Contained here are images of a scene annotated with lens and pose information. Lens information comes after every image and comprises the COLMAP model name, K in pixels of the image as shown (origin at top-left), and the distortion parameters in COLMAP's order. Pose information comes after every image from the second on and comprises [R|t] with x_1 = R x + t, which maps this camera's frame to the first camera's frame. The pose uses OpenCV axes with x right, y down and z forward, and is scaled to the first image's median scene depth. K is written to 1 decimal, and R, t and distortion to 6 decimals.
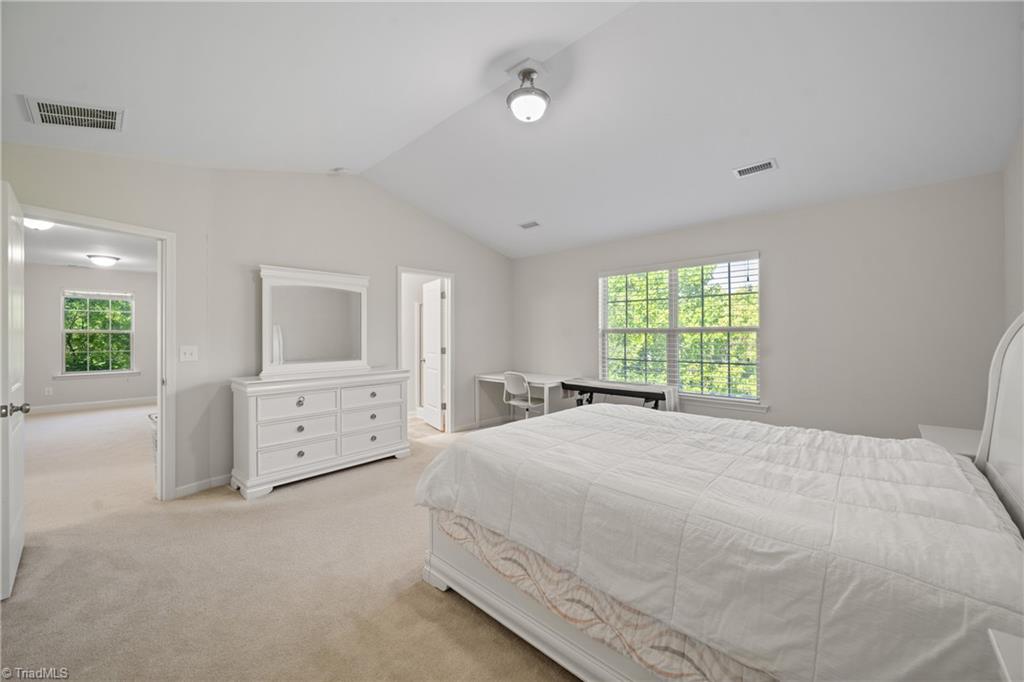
lens RADIAL K [[395.6, 0, 519.7], [0, 395.6, 340.6], [0, 0, 1]] dist [-0.006905, -0.000023]
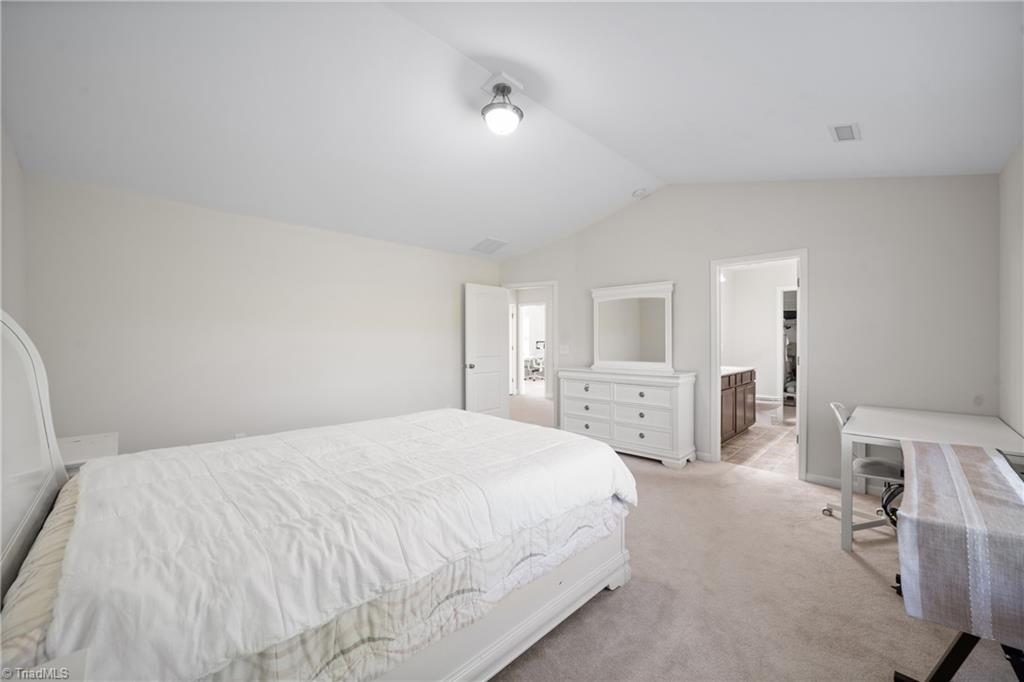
lens RADIAL K [[395.6, 0, 519.7], [0, 395.6, 340.6], [0, 0, 1]] dist [-0.006905, -0.000023]
pose [[-0.030178, 0.001982, -0.999543, 0.759462], [-0.012277, 0.999922, 0.002353, -0.006465], [0.999469, 0.012343, -0.030151, 0.764655]]
